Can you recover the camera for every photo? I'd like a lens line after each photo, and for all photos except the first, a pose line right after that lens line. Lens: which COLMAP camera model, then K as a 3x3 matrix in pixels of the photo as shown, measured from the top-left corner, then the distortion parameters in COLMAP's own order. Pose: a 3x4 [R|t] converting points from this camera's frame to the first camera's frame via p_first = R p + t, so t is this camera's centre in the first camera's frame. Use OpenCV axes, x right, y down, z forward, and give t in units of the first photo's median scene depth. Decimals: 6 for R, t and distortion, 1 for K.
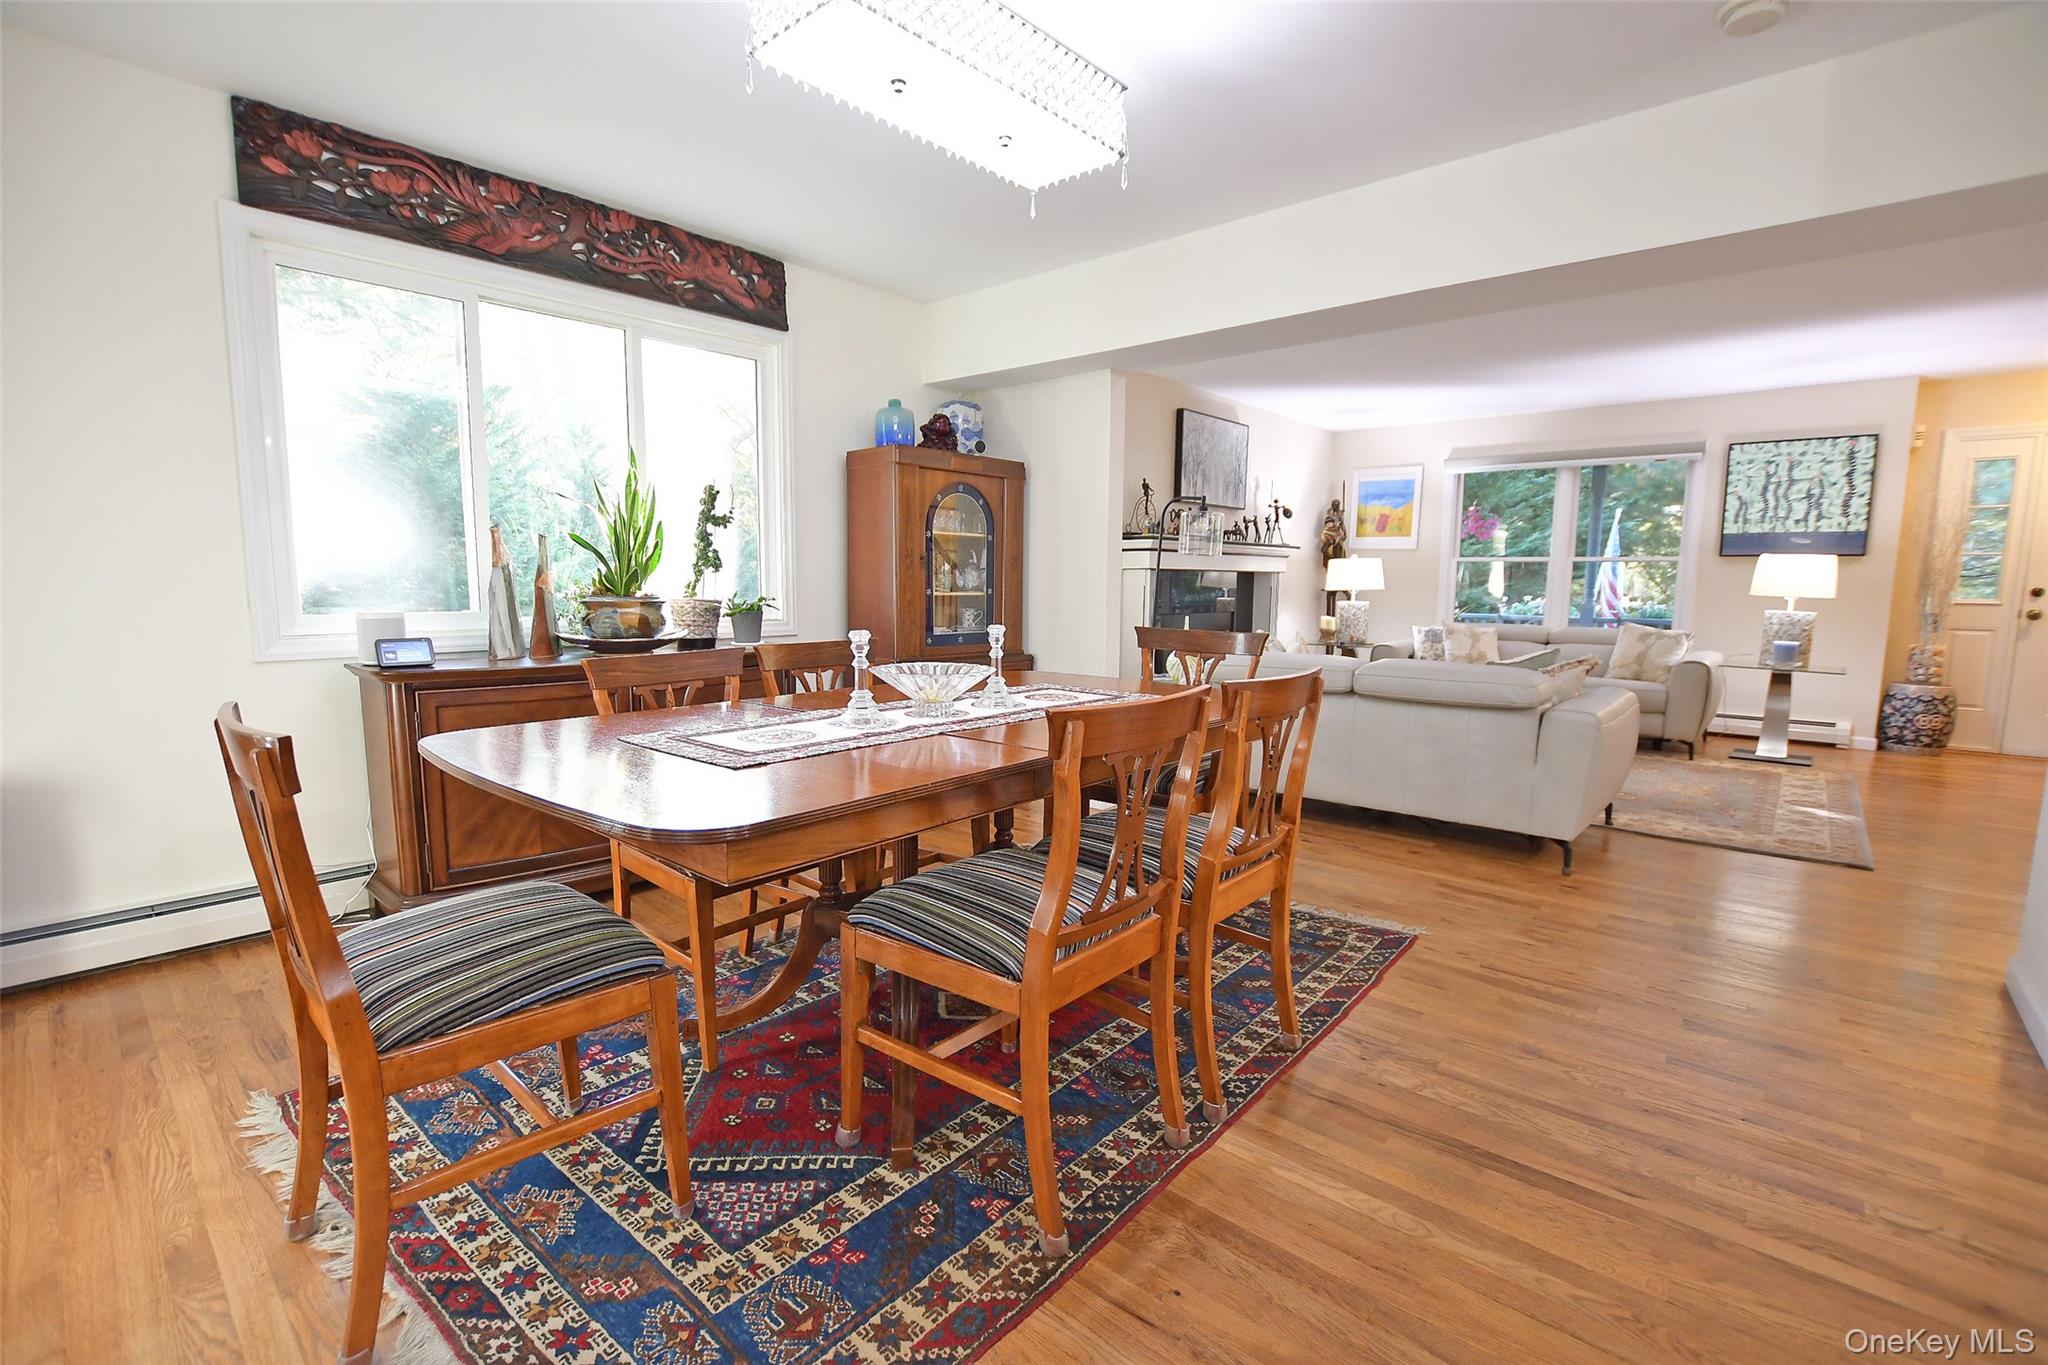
lens RADIAL K [[905.9, 0, 1006.1], [0, 905.9, 694.0], [0, 0, 1]] dist [-0.032547, 0.004935]
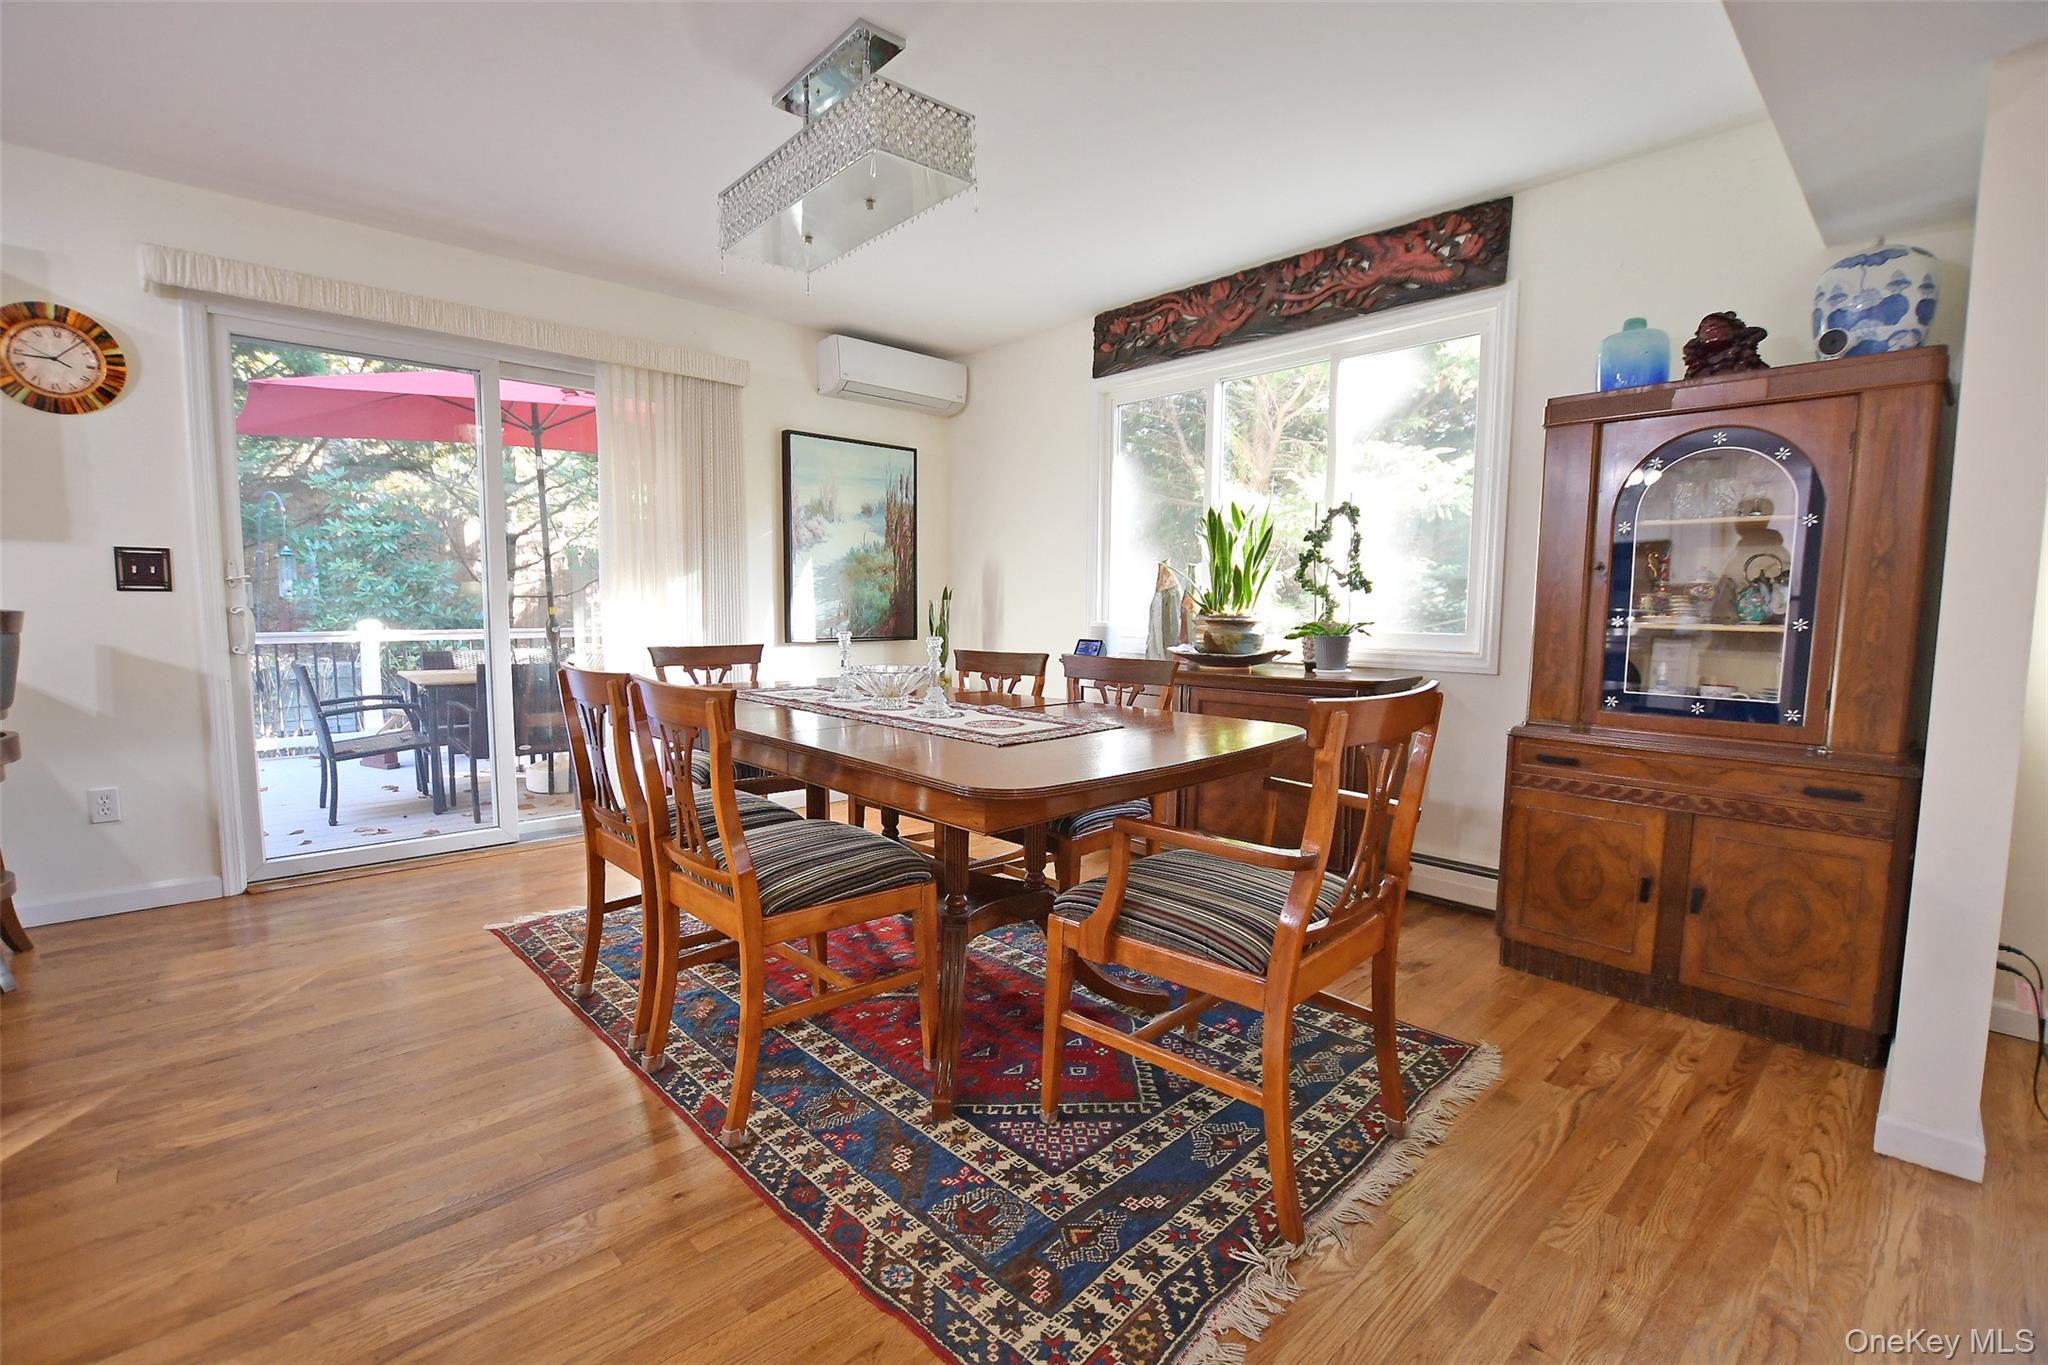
lens RADIAL K [[905.9, 0, 1006.1], [0, 905.9, 694.0], [0, 0, 1]] dist [-0.032547, 0.004935]
pose [[-0.096948, 0.089067, -0.991296, 0.809562], [-0.135098, 0.985592, 0.101767, -0.102028], [0.986078, 0.143788, -0.083518, 0.944737]]
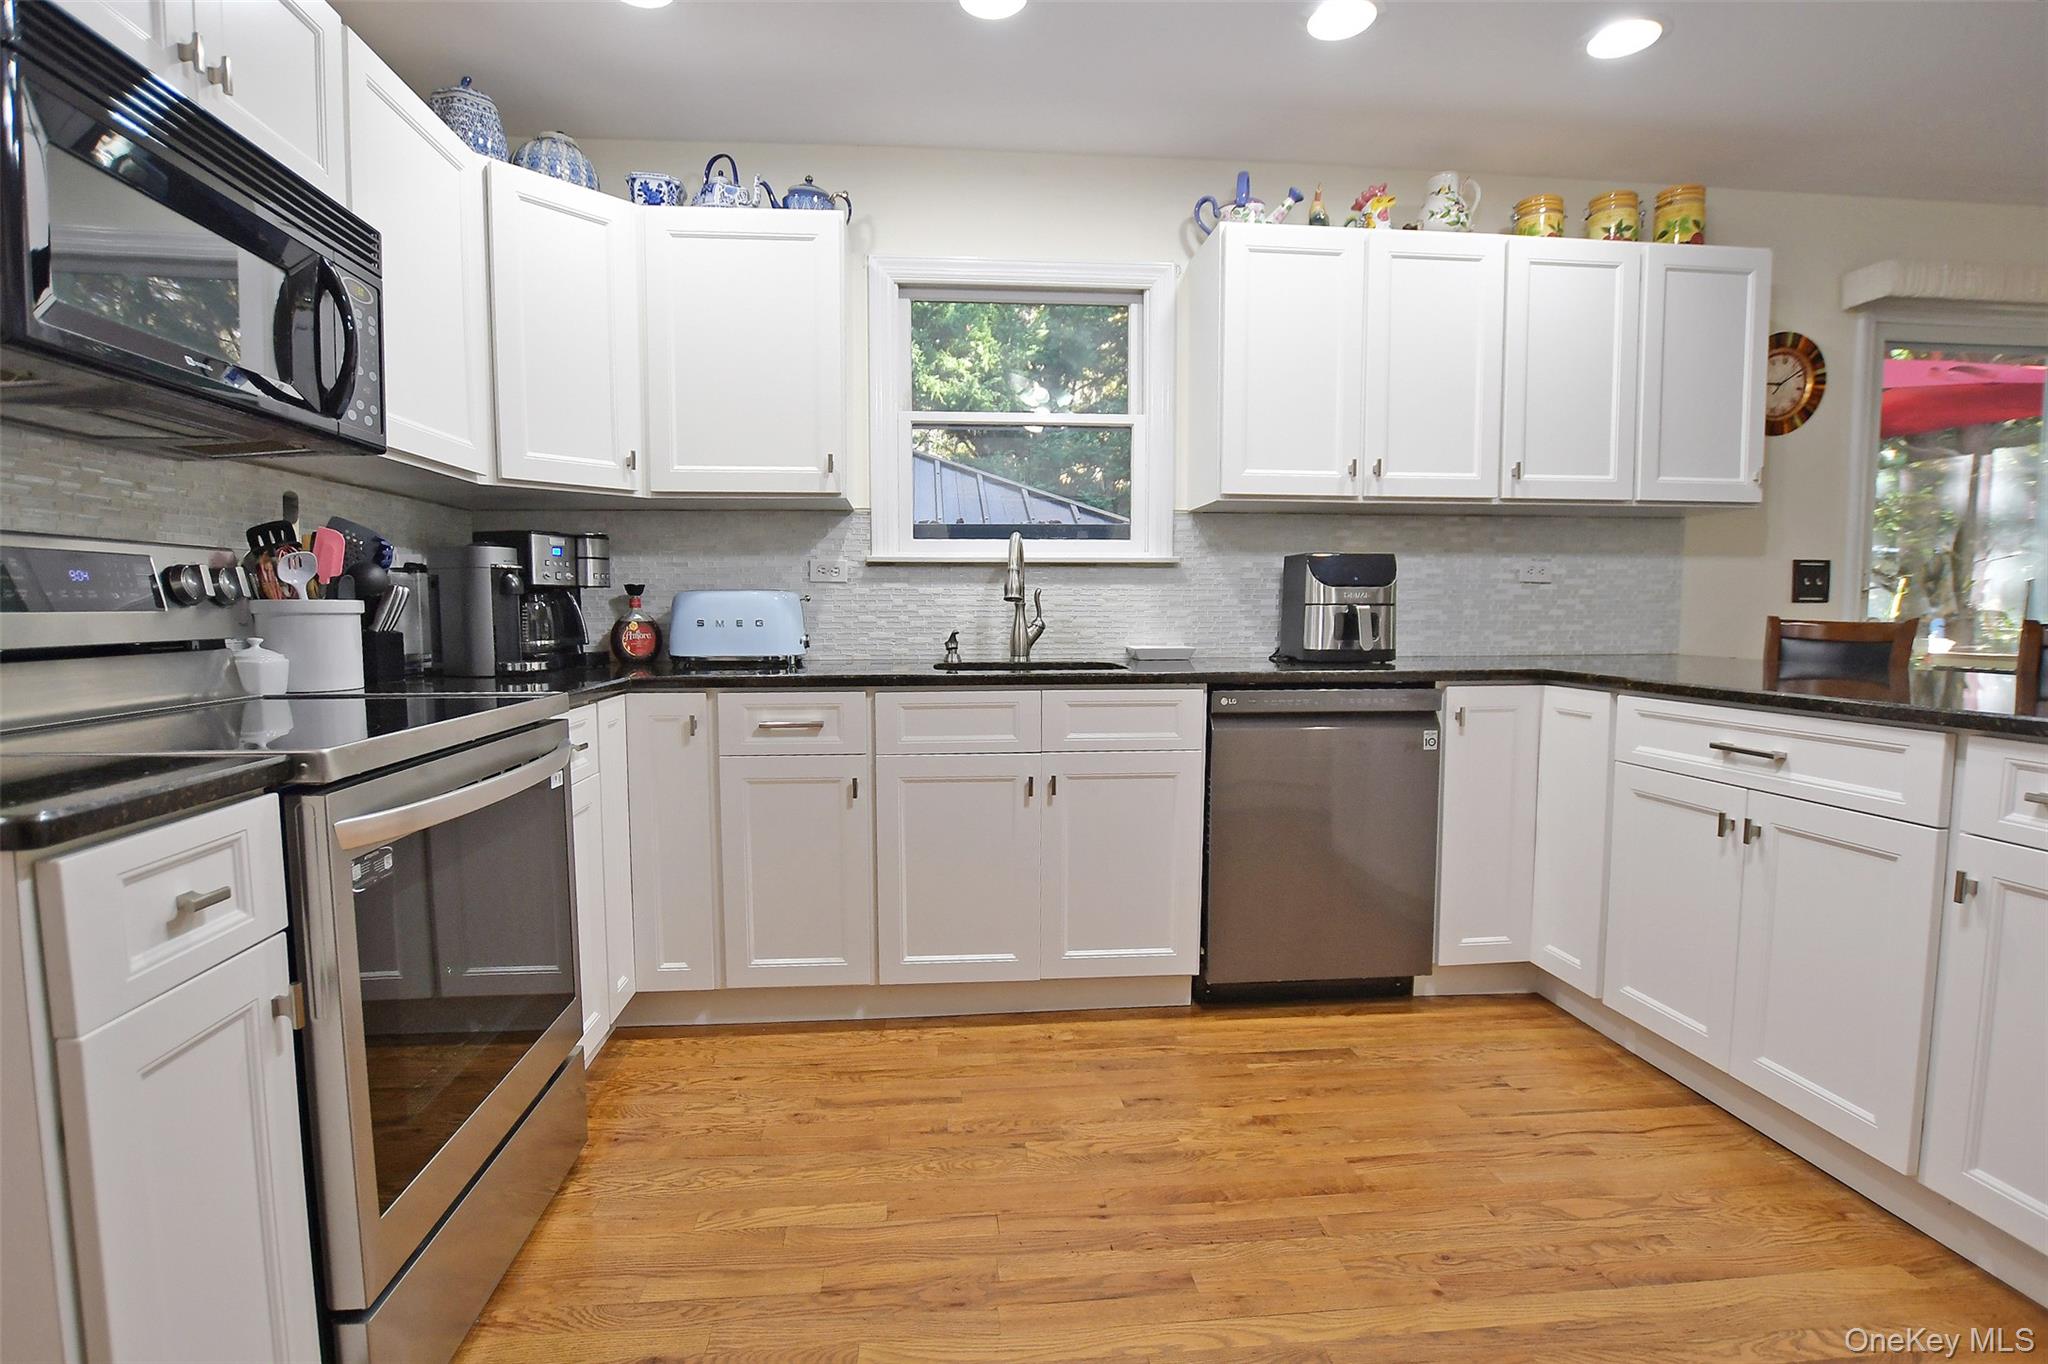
lens RADIAL K [[974.6, 0, 1009.4], [0, 974.6, 691.5], [0, 0, 1]] dist [-0.026730, 0.001238]
pose [[-0.683300, 0.053272, -0.728192, 1.372961], [-0.094575, 0.982475, 0.160620, 0.033839], [0.723987, 0.178621, -0.666287, -0.077962]]
